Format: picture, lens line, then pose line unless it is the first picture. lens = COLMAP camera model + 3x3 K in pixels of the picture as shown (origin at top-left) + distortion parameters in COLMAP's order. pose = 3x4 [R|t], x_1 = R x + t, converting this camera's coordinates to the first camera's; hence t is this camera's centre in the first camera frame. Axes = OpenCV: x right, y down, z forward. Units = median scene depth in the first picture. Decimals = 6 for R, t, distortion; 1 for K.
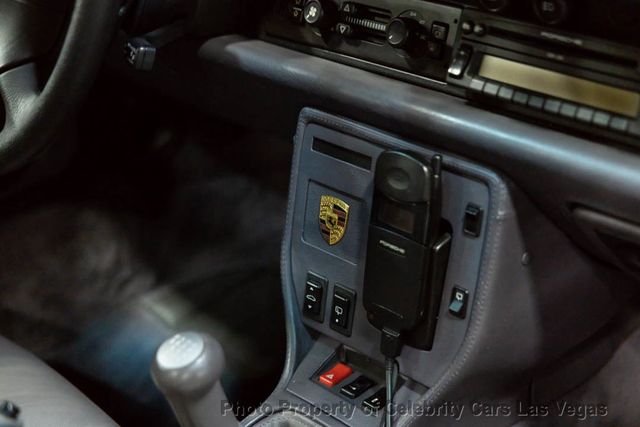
lens RADIAL K [[1177.0, 0, 318.4], [0, 1177.0, 191.2], [0, 0, 1]] dist [0.001298, 0.162720]
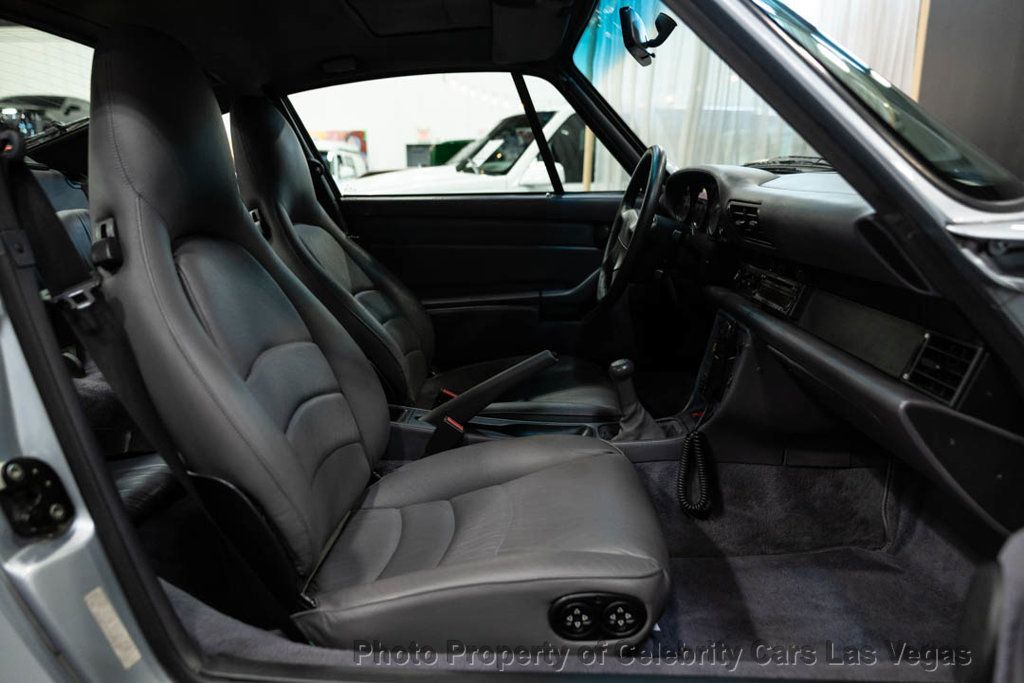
lens RADIAL K [[702.6, 0, 512.0], [0, 702.6, 341.5], [0, 0, 1]] dist [-0.003533, 0.003419]
pose [[0.703451, 0.204362, -0.680729, 0.746517], [-0.330788, 0.941854, -0.059075, 0.241413], [0.629075, 0.266734, 0.730149, -0.370707]]
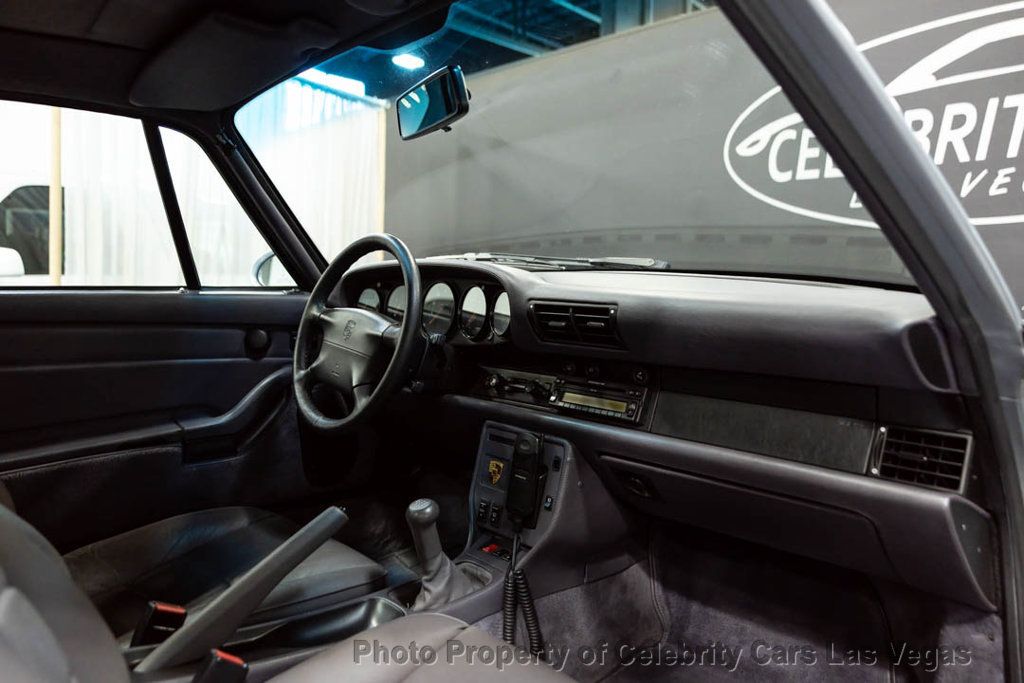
lens RADIAL K [[702.6, 0, 512.0], [0, 702.6, 341.5], [0, 0, 1]] dist [-0.003533, 0.003419]
pose [[0.997190, 0.074271, -0.009804, 0.039902], [-0.073002, 0.933973, -0.349808, 0.261258], [-0.016824, 0.349540, 0.936770, -0.303228]]
